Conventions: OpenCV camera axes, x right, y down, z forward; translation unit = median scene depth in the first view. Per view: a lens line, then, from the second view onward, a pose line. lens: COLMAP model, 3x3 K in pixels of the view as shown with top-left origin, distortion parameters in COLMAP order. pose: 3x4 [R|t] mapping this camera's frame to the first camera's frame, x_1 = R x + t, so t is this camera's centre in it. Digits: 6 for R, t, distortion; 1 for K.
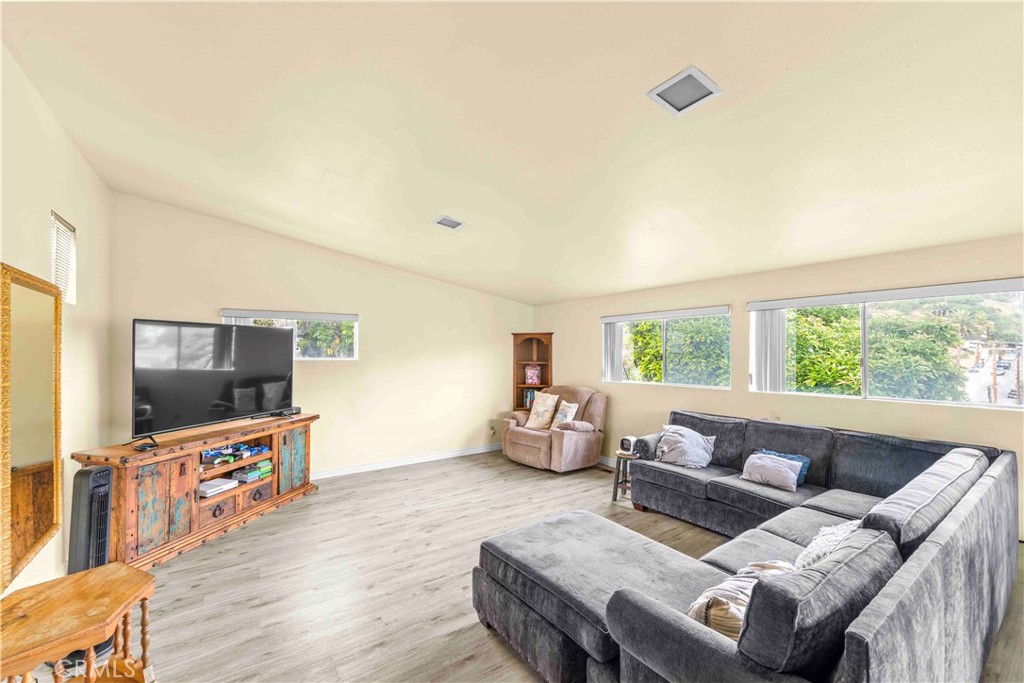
lens RADIAL K [[414.0, 0, 511.2], [0, 414.0, 349.0], [0, 0, 1]] dist [-0.000778, -0.000265]
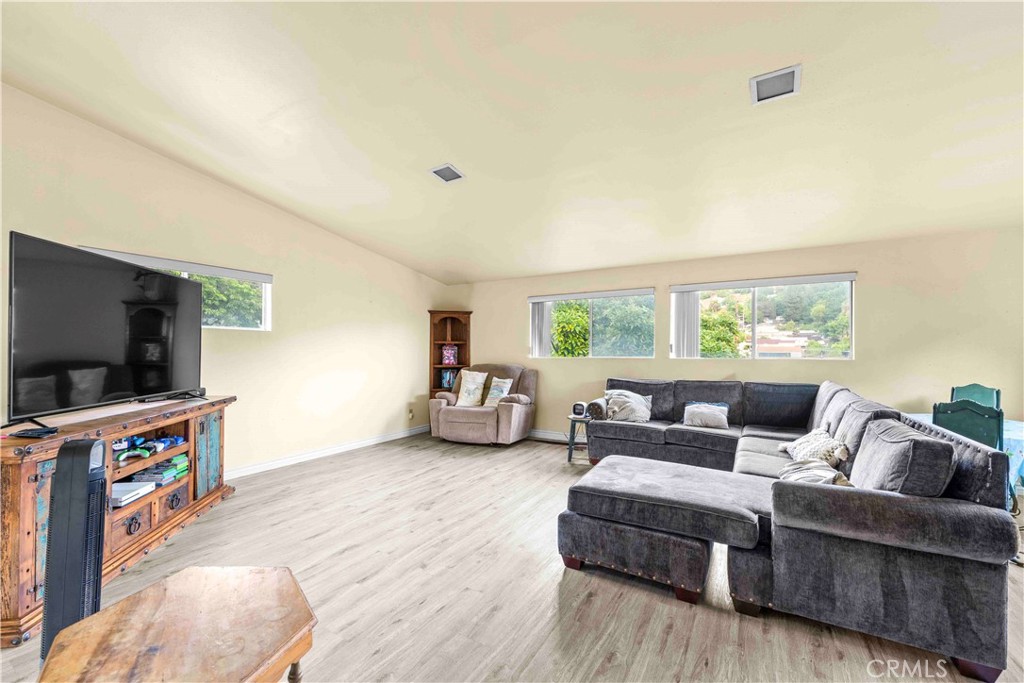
lens RADIAL K [[414.0, 0, 511.2], [0, 414.0, 349.0], [0, 0, 1]] dist [-0.000778, -0.000265]
pose [[0.910597, 0.003432, 0.413280, -0.338088], [-0.004198, 0.999991, 0.000945, 0.072024], [-0.413273, -0.002596, 0.910603, 0.079911]]
